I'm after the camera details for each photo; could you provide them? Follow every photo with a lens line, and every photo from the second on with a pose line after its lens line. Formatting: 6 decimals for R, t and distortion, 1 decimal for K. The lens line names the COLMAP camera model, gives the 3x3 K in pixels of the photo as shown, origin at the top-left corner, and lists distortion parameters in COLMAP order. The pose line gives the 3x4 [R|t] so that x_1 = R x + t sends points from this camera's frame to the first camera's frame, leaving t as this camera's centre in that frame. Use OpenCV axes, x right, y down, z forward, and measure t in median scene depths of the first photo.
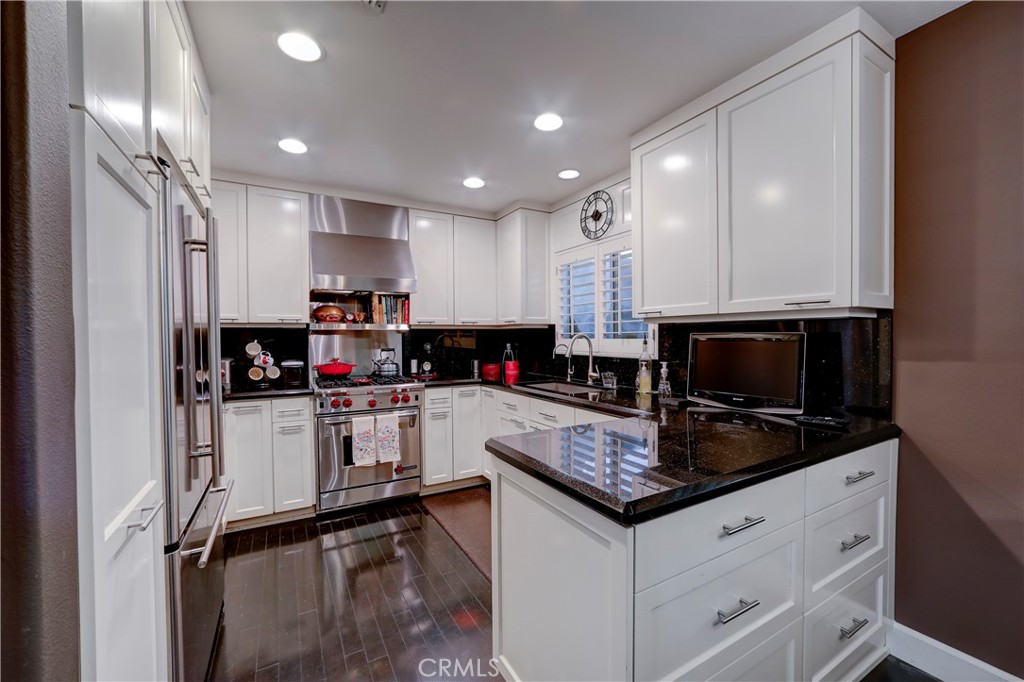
lens RADIAL K [[407.5, 0, 513.8], [0, 407.5, 343.7], [0, 0, 1]] dist [-0.044839, 0.015817]
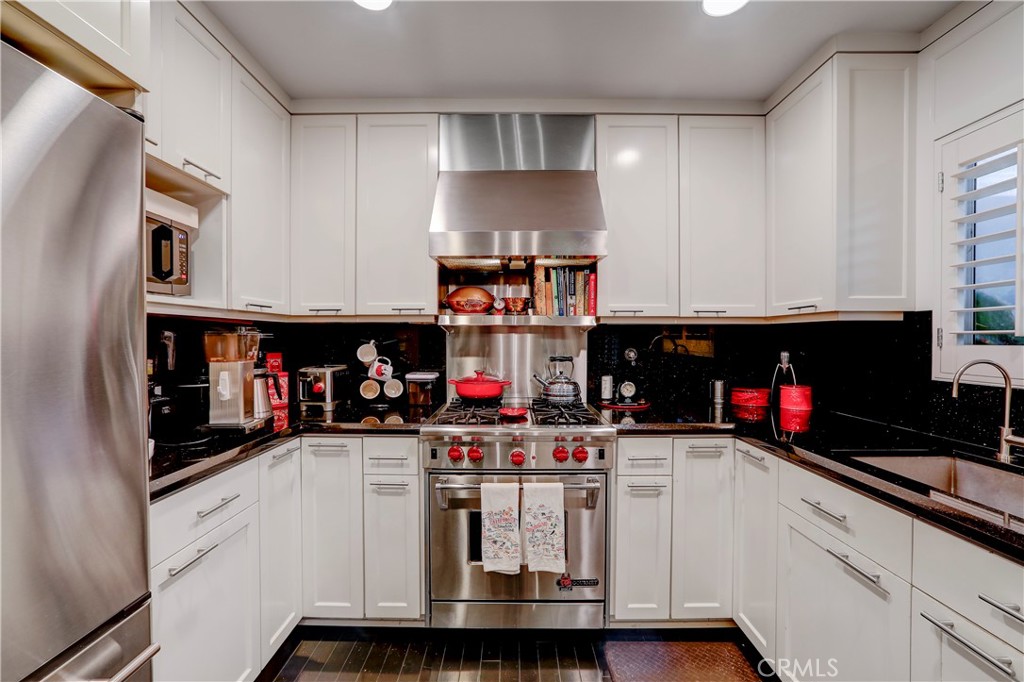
lens RADIAL K [[417.6, 0, 512.0], [0, 417.6, 341.0], [0, 0, 1]] dist [-0.044534, 0.018393]
pose [[0.866101, 0.011682, -0.499732, -0.072210], [-0.016731, 0.999844, -0.005624, -0.007525], [0.499588, 0.013232, 0.866162, 0.469953]]
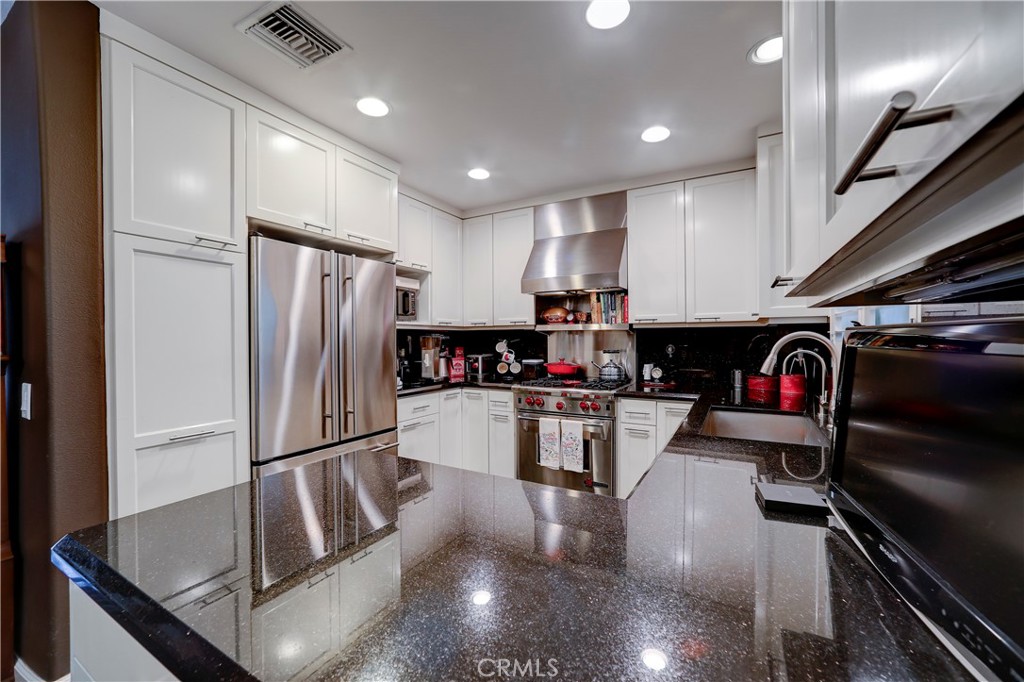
lens RADIAL K [[407.5, 0, 513.8], [0, 407.5, 343.7], [0, 0, 1]] dist [-0.044839, 0.015817]
pose [[0.512408, 0.014283, -0.858624, 0.396760], [-0.015079, 0.999857, 0.007634, -0.007272], [0.858610, 0.009036, 0.512550, 0.372641]]
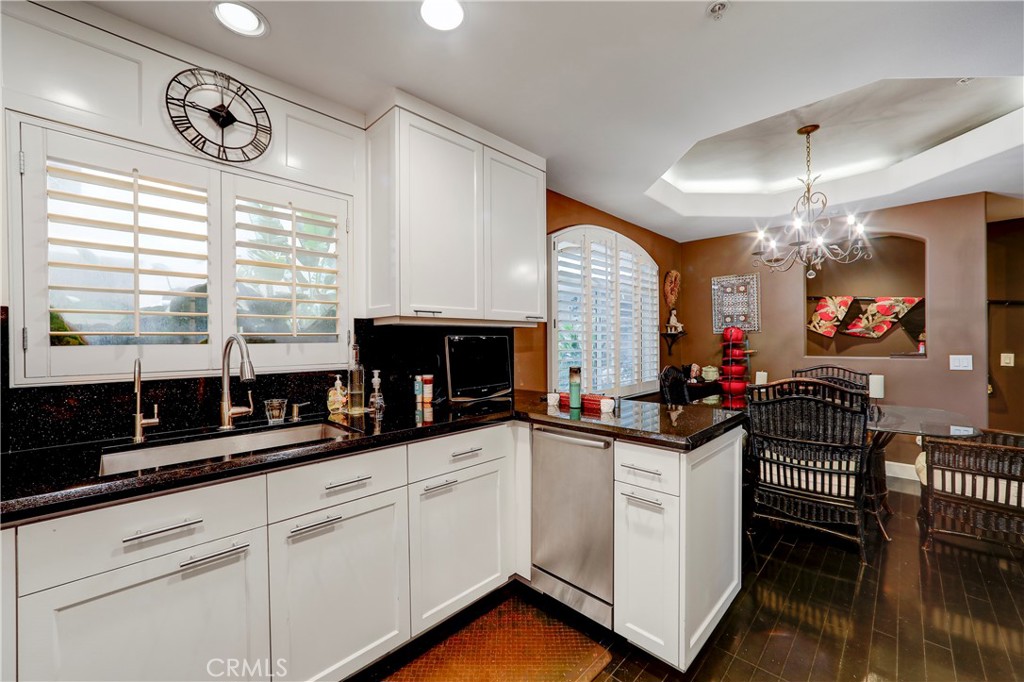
lens RADIAL K [[407.5, 0, 513.8], [0, 407.5, 343.7], [0, 0, 1]] dist [-0.044839, 0.015817]
pose [[-0.262817, 0.002638, 0.964842, -0.398280], [0.028828, 0.999571, 0.005120, -0.004463], [-0.964415, 0.029160, -0.262781, 0.745539]]
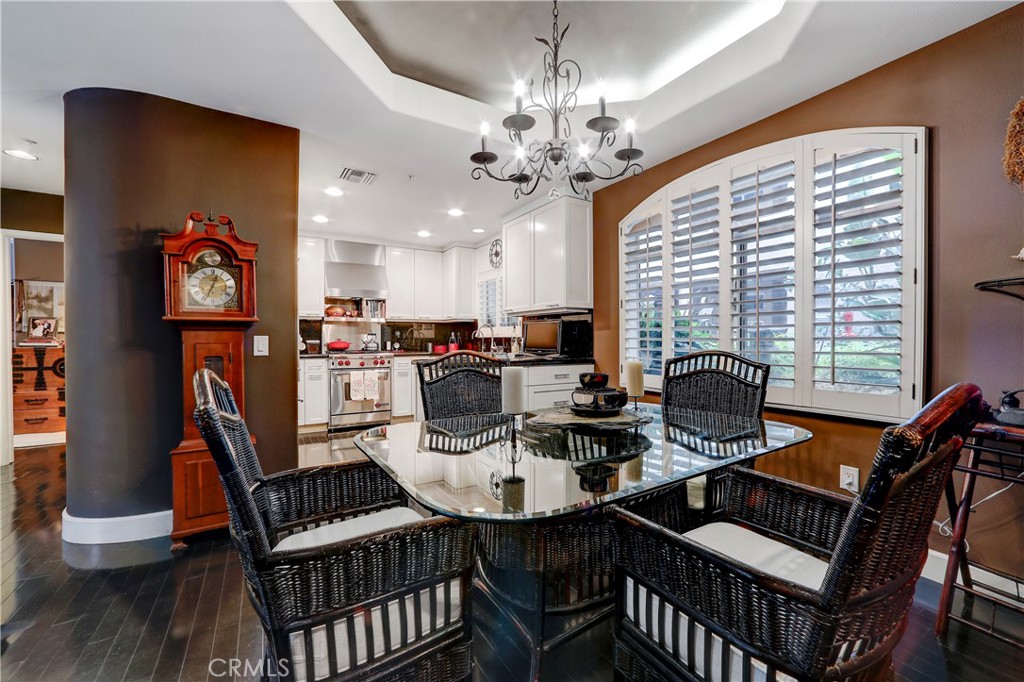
lens RADIAL K [[407.5, 0, 513.8], [0, 407.5, 343.7], [0, 0, 1]] dist [-0.044839, 0.015817]
pose [[0.999352, 0.003293, 0.035856, 0.208404], [-0.003048, 0.999972, -0.006895, 0.067011], [-0.035878, 0.006781, 0.999333, -0.668111]]
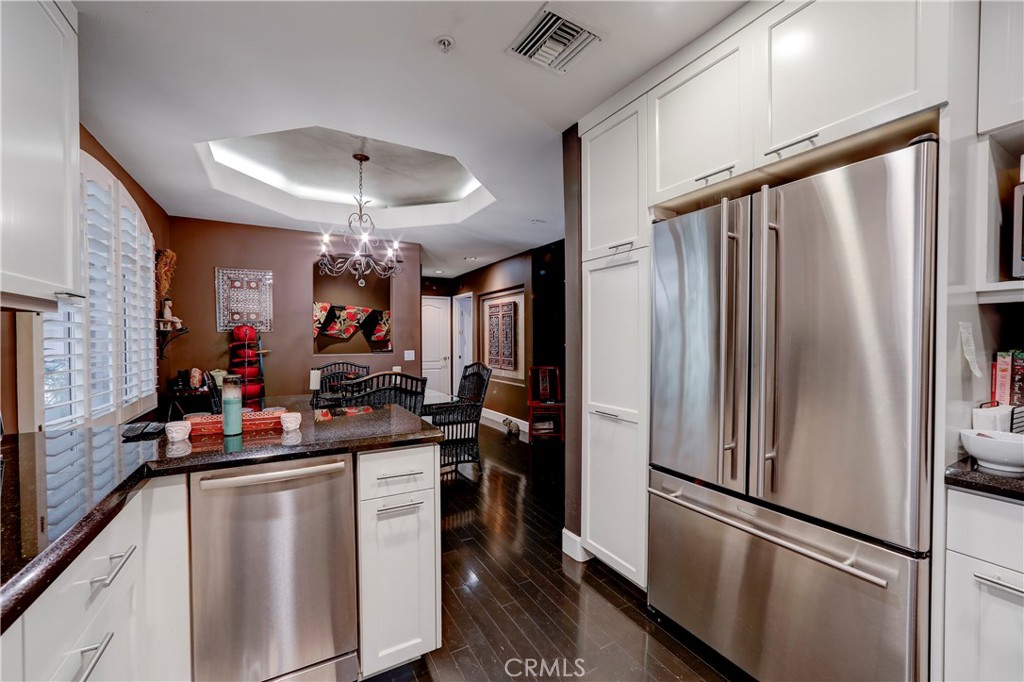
lens RADIAL K [[407.5, 0, 513.8], [0, 407.5, 343.7], [0, 0, 1]] dist [-0.044839, 0.015817]
pose [[-0.999937, 0.008246, 0.007658, -0.112941], [0.008483, 0.999470, 0.031424, -0.007772], [-0.007395, 0.031487, -0.999477, 0.918631]]
